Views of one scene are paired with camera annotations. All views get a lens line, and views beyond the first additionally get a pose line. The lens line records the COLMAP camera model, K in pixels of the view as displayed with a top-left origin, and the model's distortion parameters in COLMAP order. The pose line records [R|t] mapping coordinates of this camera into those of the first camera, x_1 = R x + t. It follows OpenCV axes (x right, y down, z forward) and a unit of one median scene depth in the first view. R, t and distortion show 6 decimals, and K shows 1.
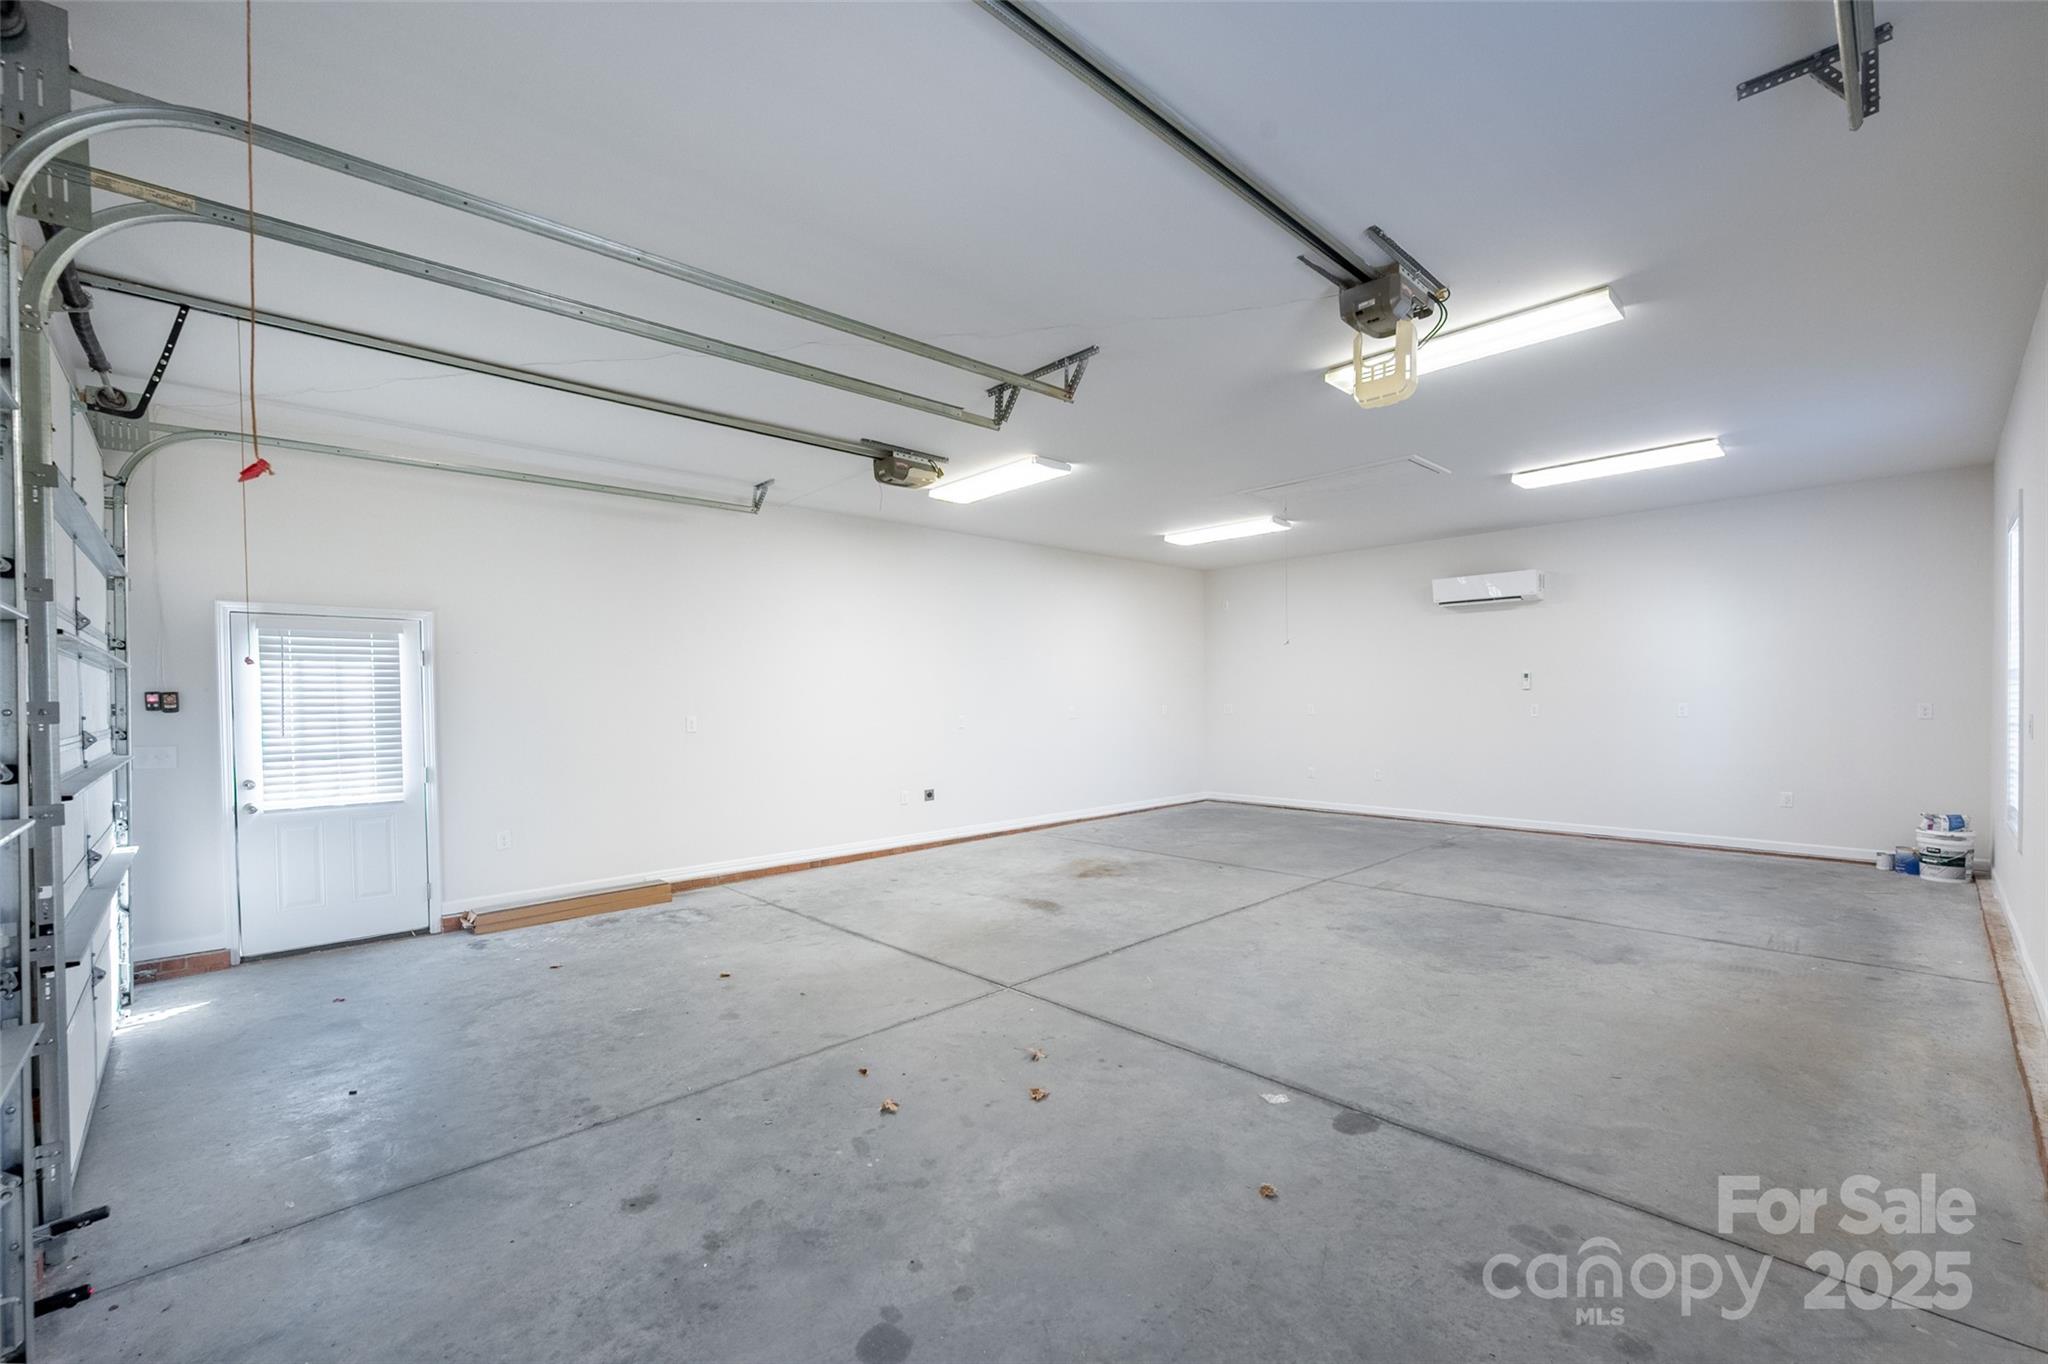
lens RADIAL K [[865.0, 0, 1034.3], [0, 865.0, 693.6], [0, 0, 1]] dist [-0.003378, 0.000176]
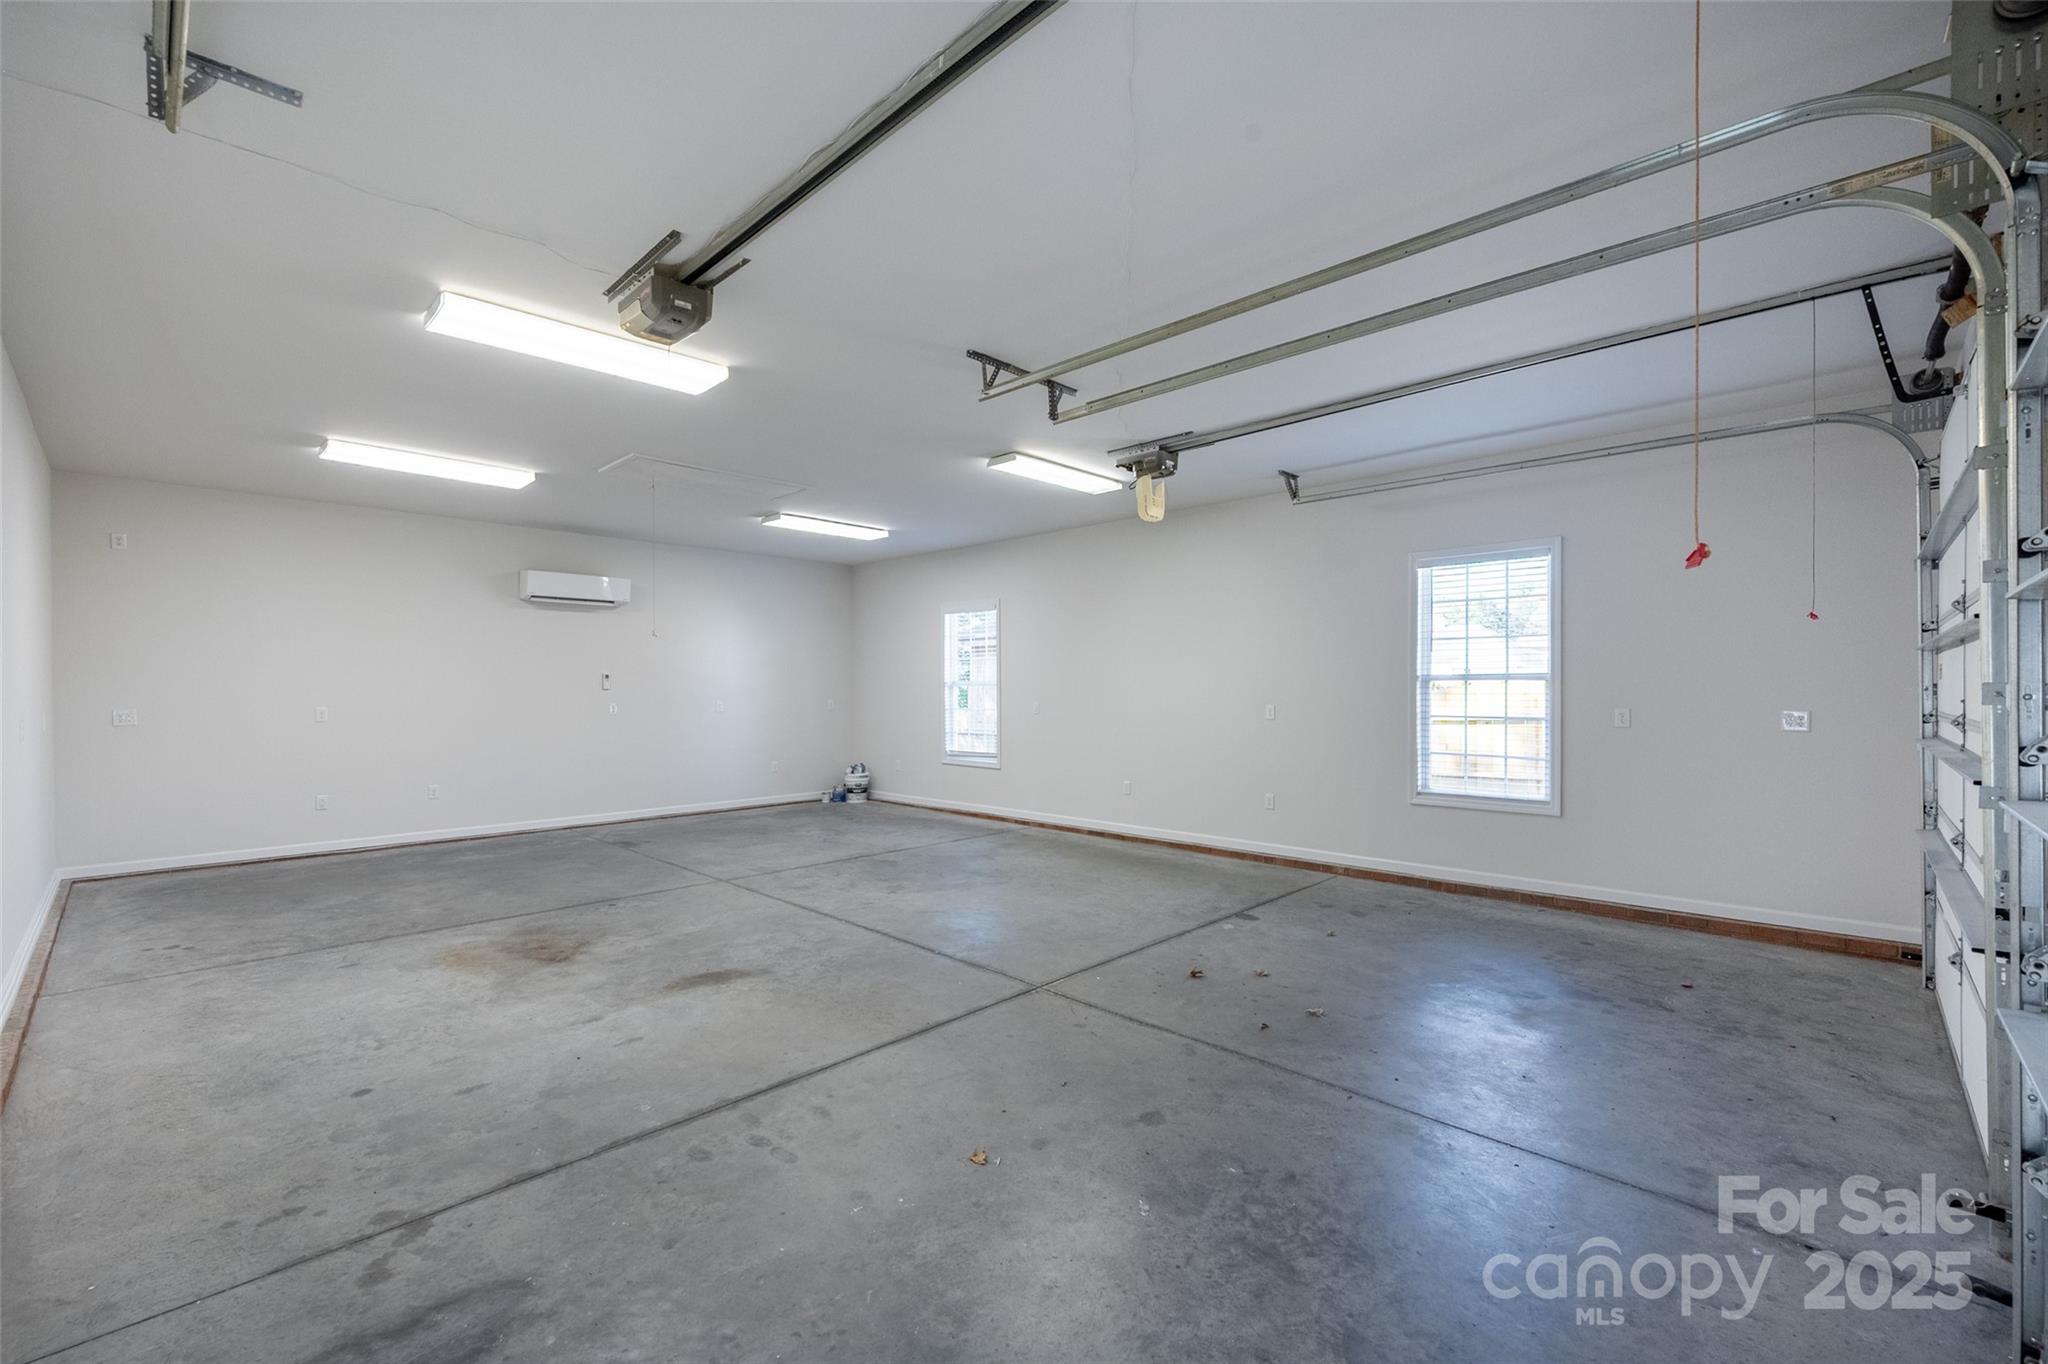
lens RADIAL K [[865.0, 0, 1033.6], [0, 865.0, 687.7], [0, 0, 1]] dist [-0.003378, 0.000176]
pose [[-0.053164, 0.011540, 0.998519, -0.824938], [0.001283, 0.999933, -0.011488, 0.008553], [-0.998585, 0.000671, -0.053175, 0.860108]]
